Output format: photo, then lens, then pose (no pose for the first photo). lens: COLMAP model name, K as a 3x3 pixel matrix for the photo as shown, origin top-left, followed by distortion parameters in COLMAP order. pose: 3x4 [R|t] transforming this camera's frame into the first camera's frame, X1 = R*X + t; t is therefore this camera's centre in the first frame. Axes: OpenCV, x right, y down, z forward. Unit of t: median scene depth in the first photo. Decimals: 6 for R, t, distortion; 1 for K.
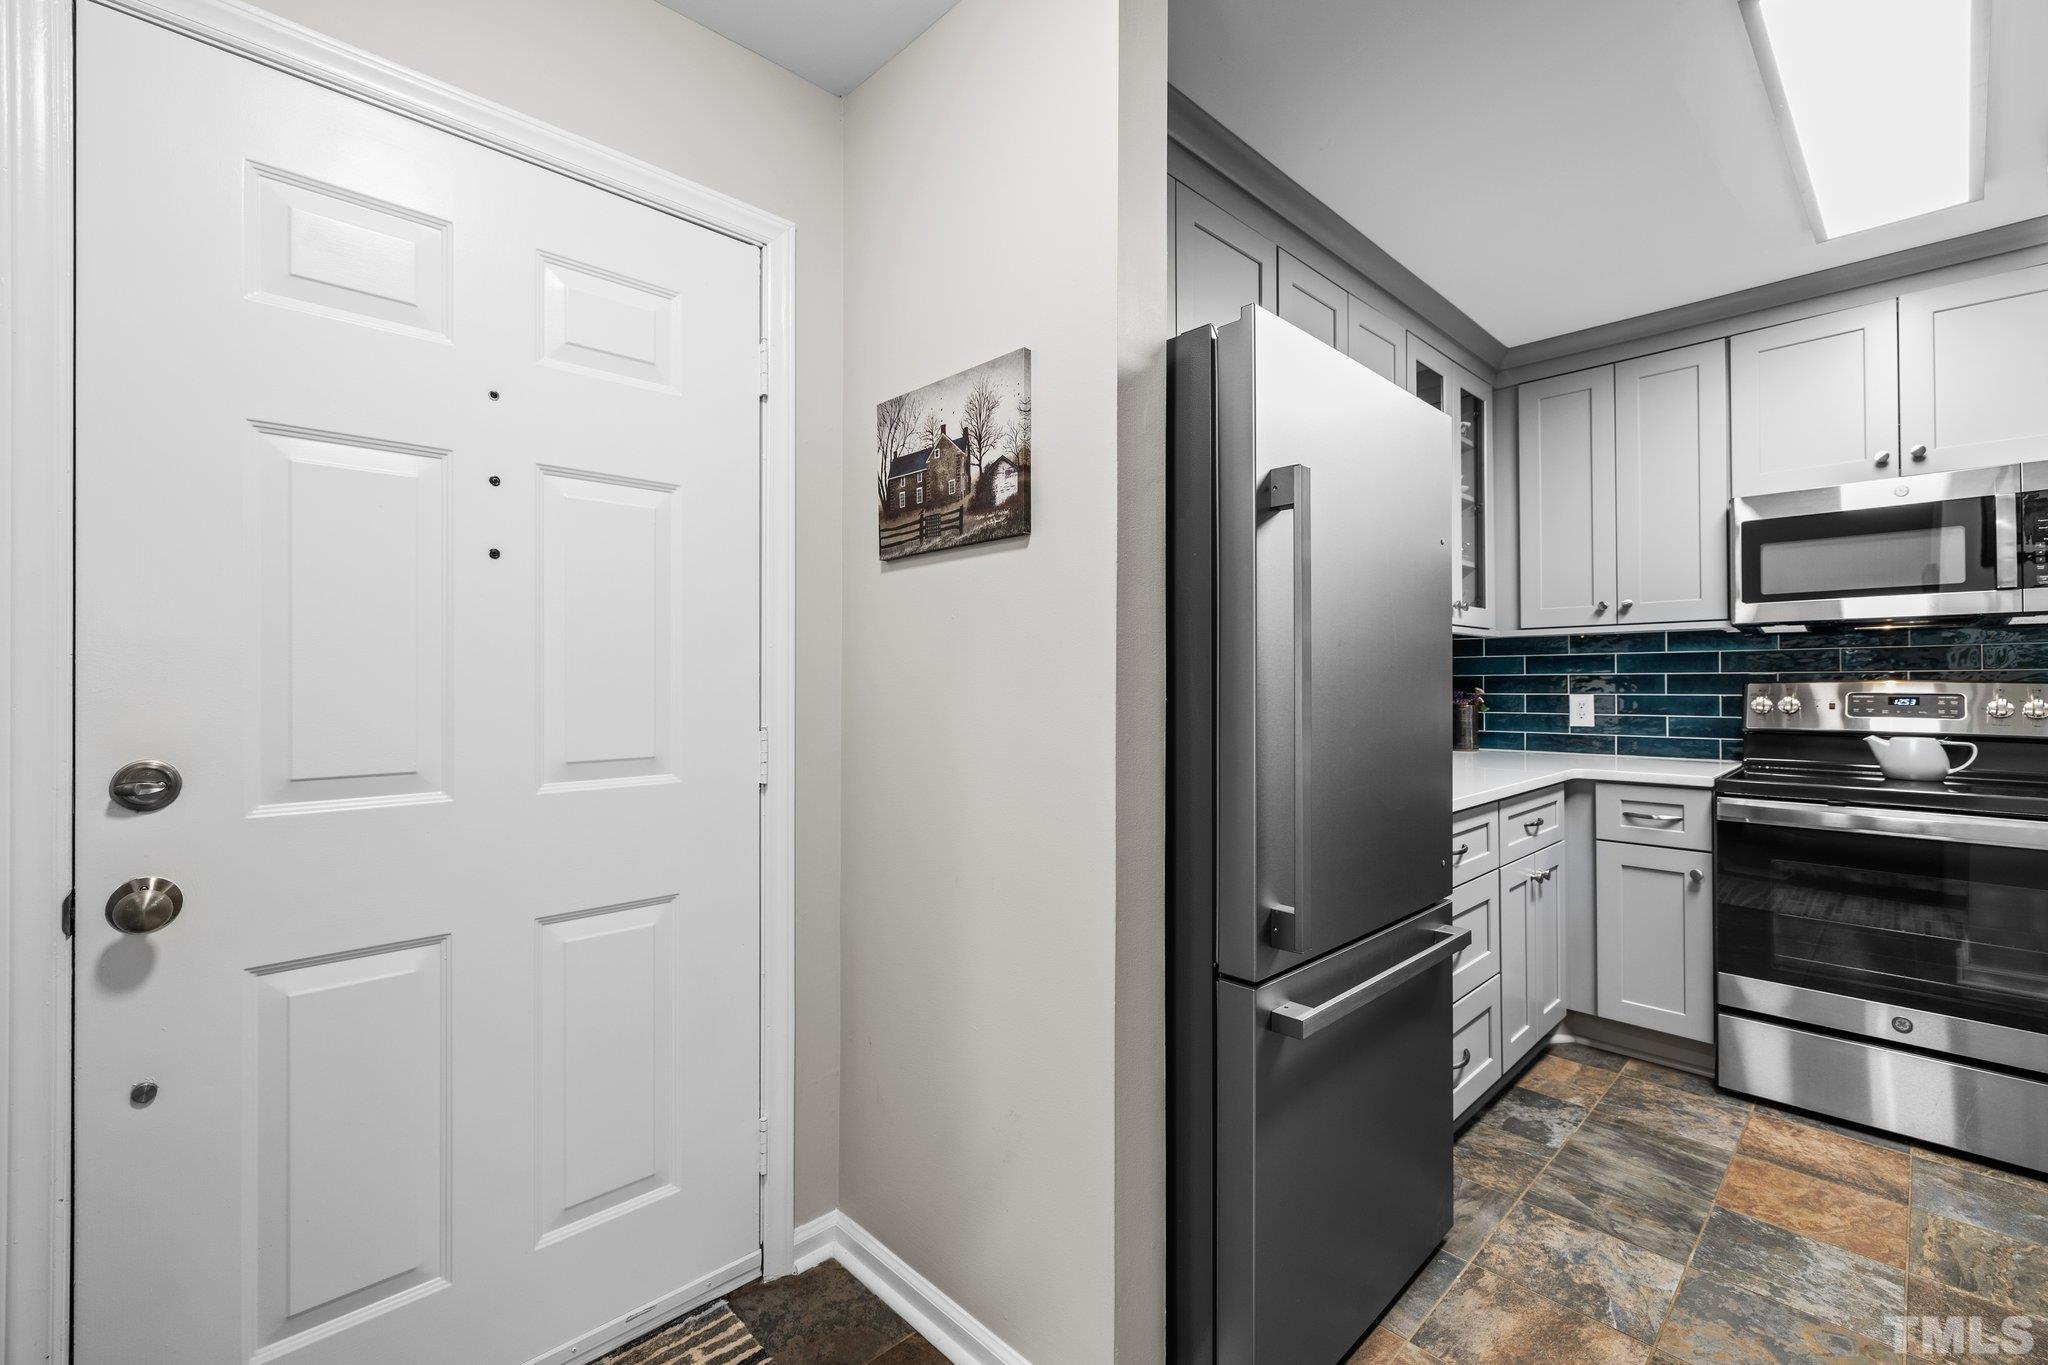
lens RADIAL K [[866.5, 0, 1026.7], [0, 866.5, 677.4], [0, 0, 1]] dist [-0.000657, 0.000163]
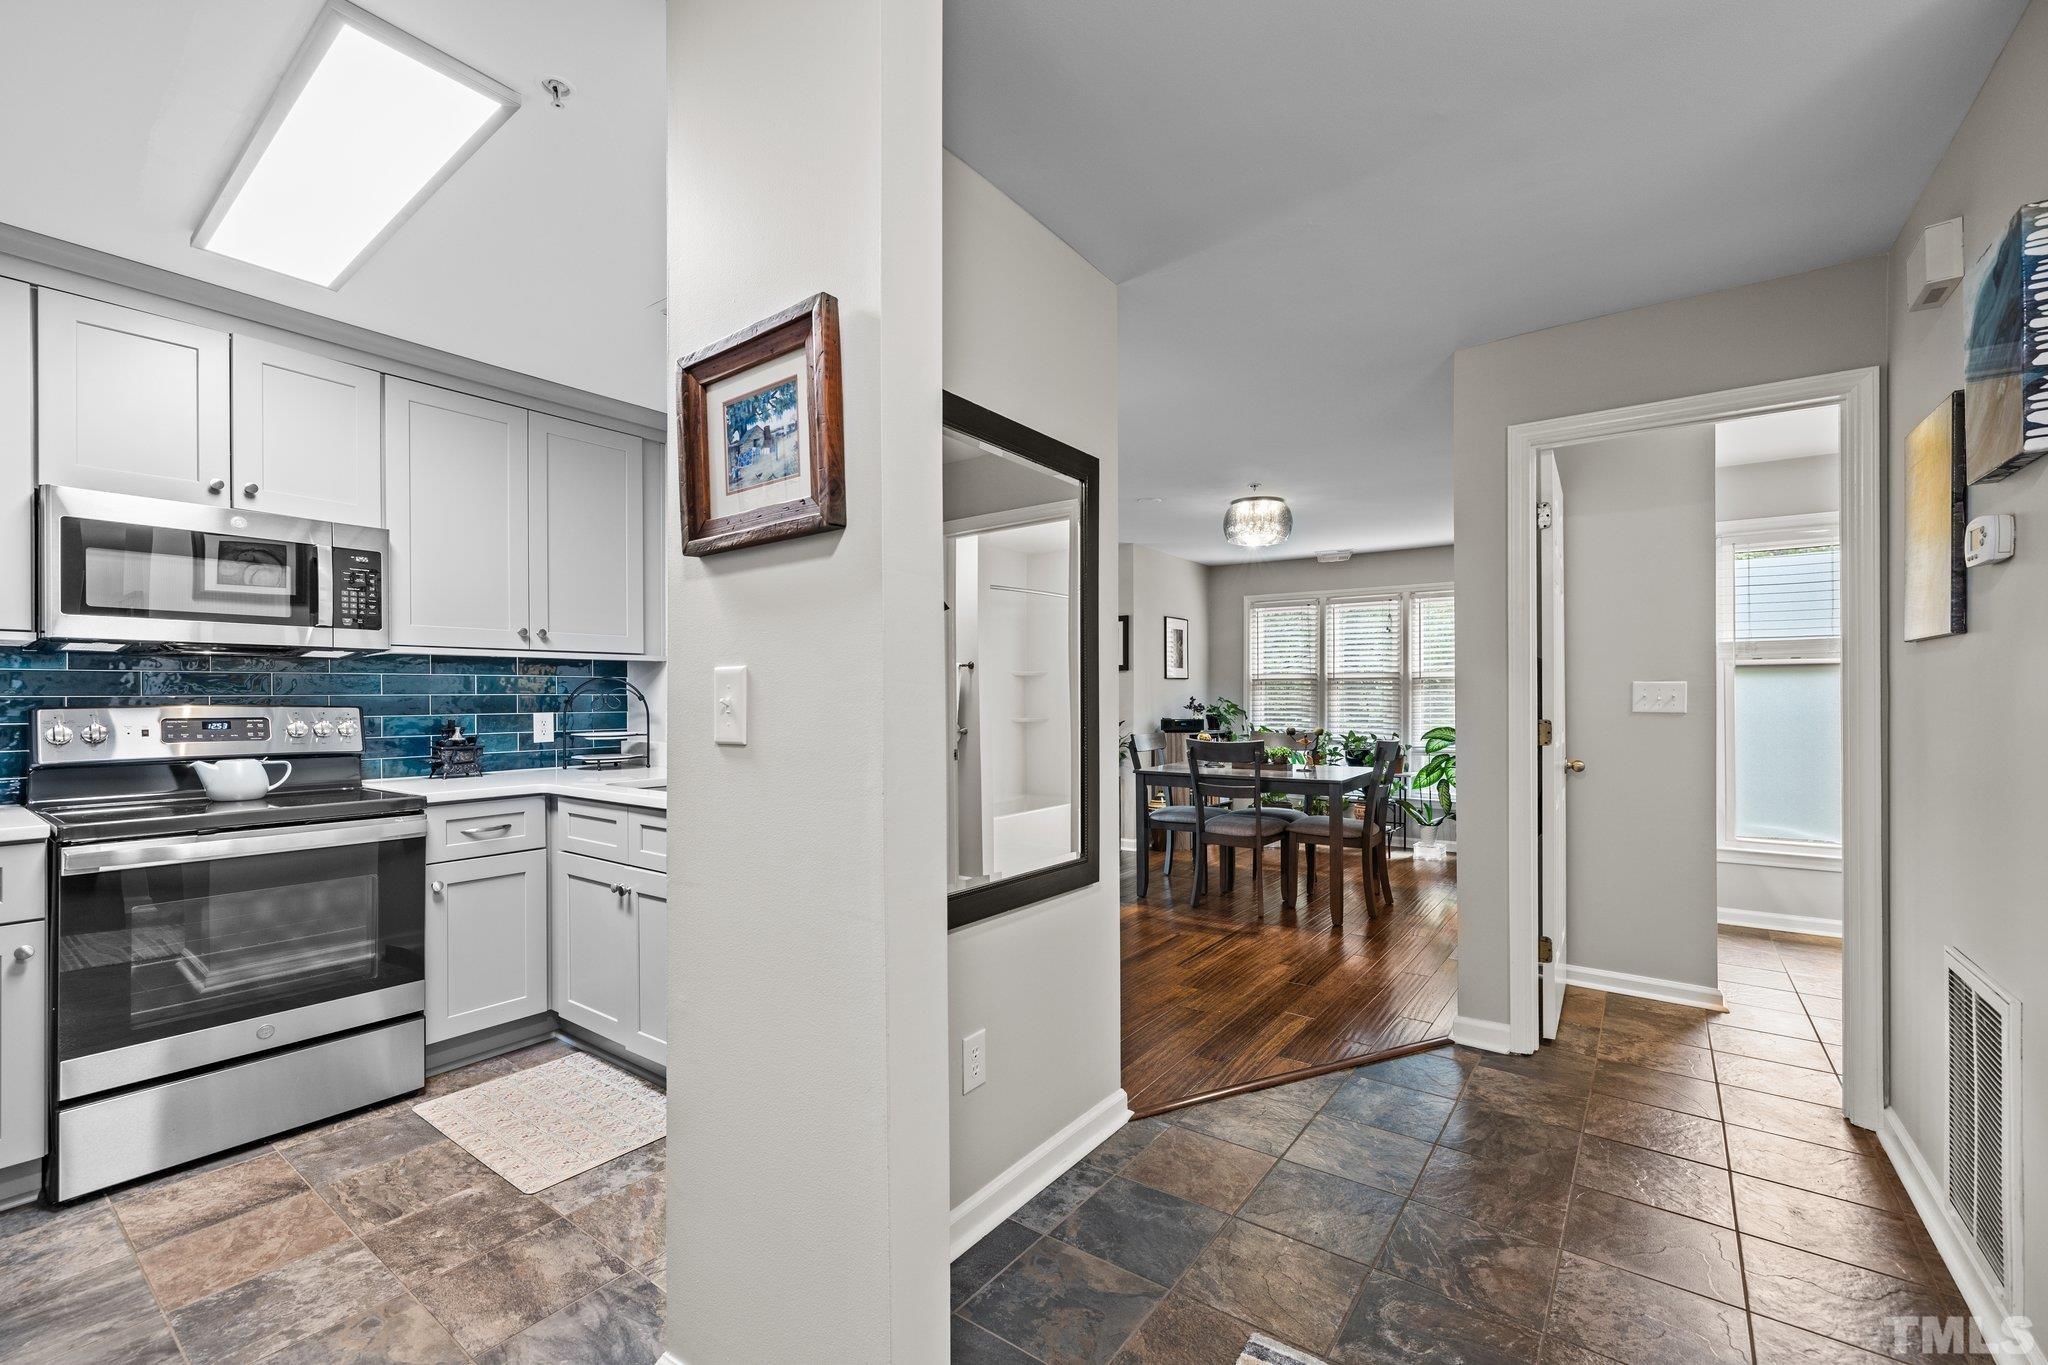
lens RADIAL K [[855.2, 0, 1019.6], [0, 855.2, 698.7], [0, 0, 1]] dist [0.000181, 0.000209]
pose [[-0.164839, 0.004308, 0.986311, -0.197209], [-0.001397, 0.999988, -0.004601, -0.001215], [-0.986319, -0.002136, -0.164831, 0.316052]]
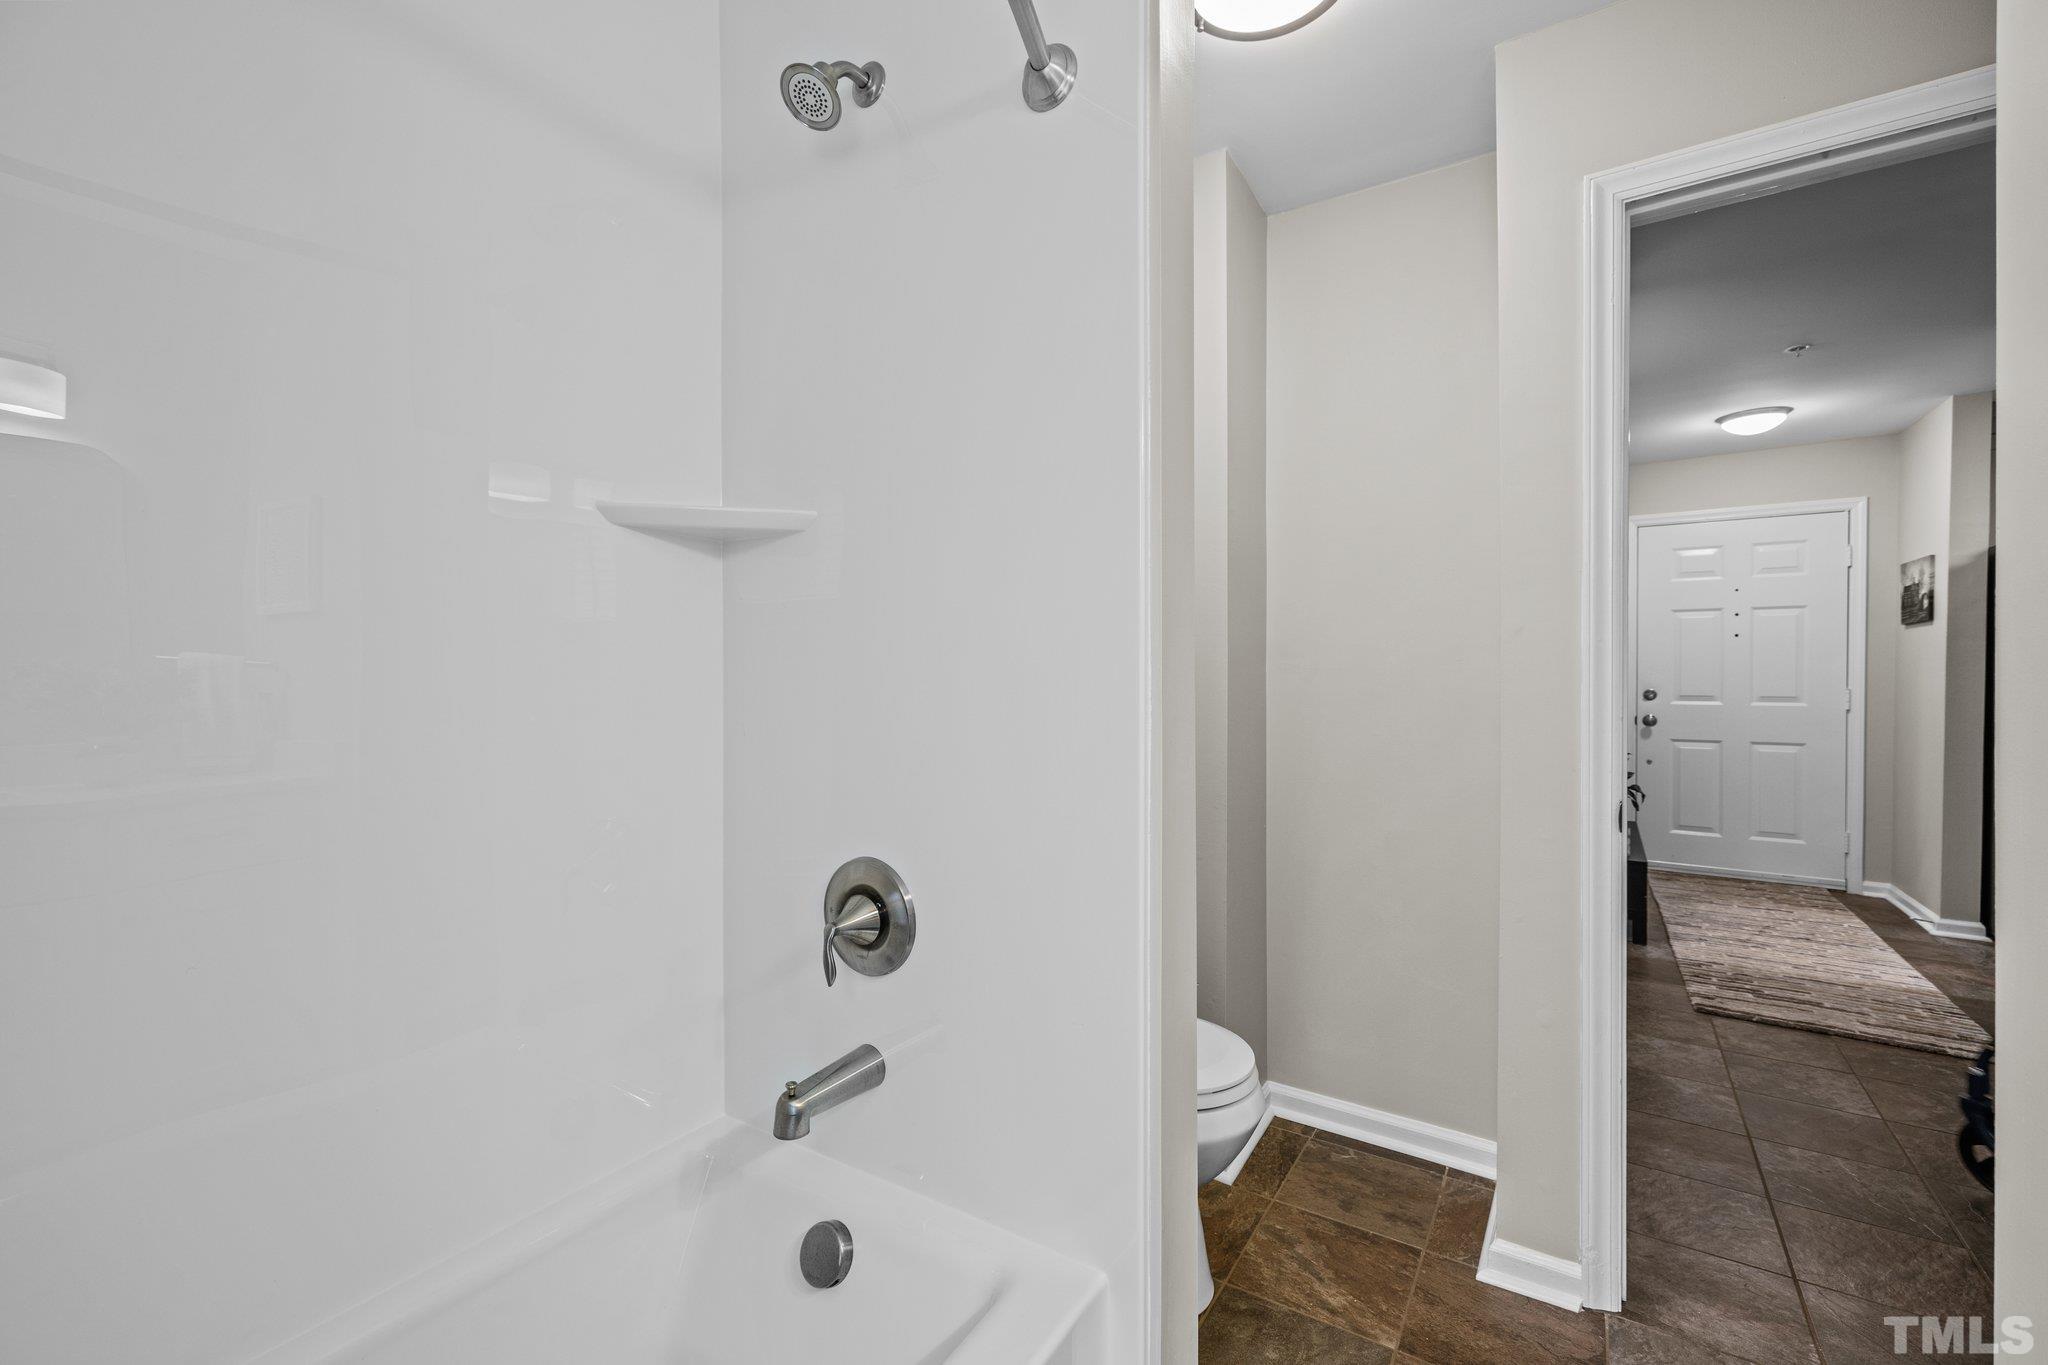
lens RADIAL K [[854.2, 0, 1018.8], [0, 854.2, 678.3], [0, 0, 1]] dist [-0.000034, 0.000072]
pose [[0.214438, 0.009464, -0.976692, 1.568375], [0.005007, 0.999929, 0.010788, -0.015662], [0.976725, -0.007203, 0.214375, -1.890035]]
